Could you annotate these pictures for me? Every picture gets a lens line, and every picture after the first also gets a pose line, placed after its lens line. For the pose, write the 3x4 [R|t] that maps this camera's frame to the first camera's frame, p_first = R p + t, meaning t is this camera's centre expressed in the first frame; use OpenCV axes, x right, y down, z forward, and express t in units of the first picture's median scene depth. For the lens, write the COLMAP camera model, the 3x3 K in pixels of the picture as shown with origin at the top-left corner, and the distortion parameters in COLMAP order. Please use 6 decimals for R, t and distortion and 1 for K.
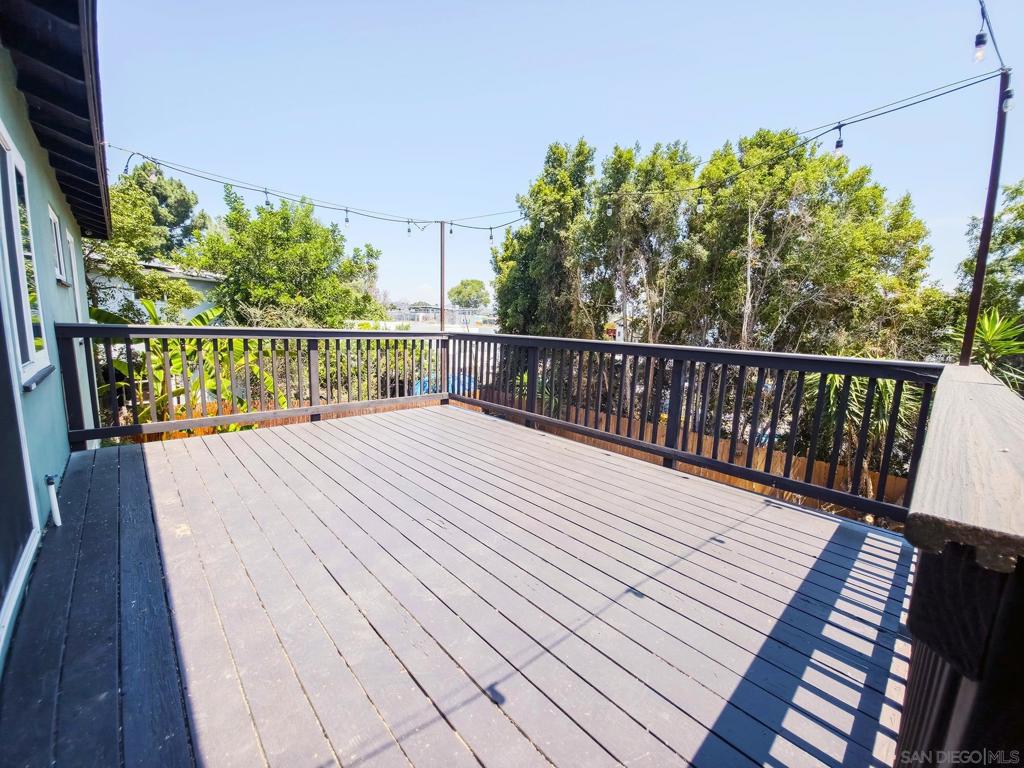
lens RADIAL K [[415.1, 0, 513.9], [0, 415.1, 386.0], [0, 0, 1]] dist [-0.001853, -0.003121]
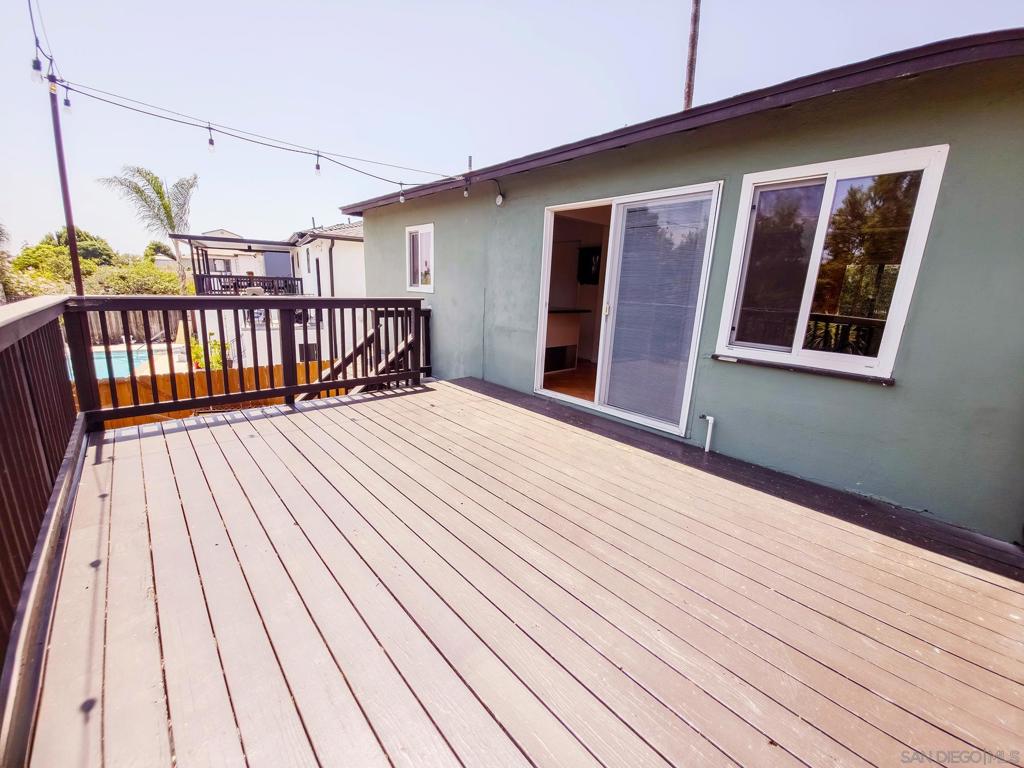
lens RADIAL K [[415.1, 0, 509.0], [0, 415.1, 388.2], [0, 0, 1]] dist [-0.001853, -0.003121]
pose [[-0.996248, -0.086115, 0.008650, -0.365255], [-0.076405, 0.922035, 0.379490, -0.369715], [-0.040655, 0.377406, -0.925155, 2.213691]]
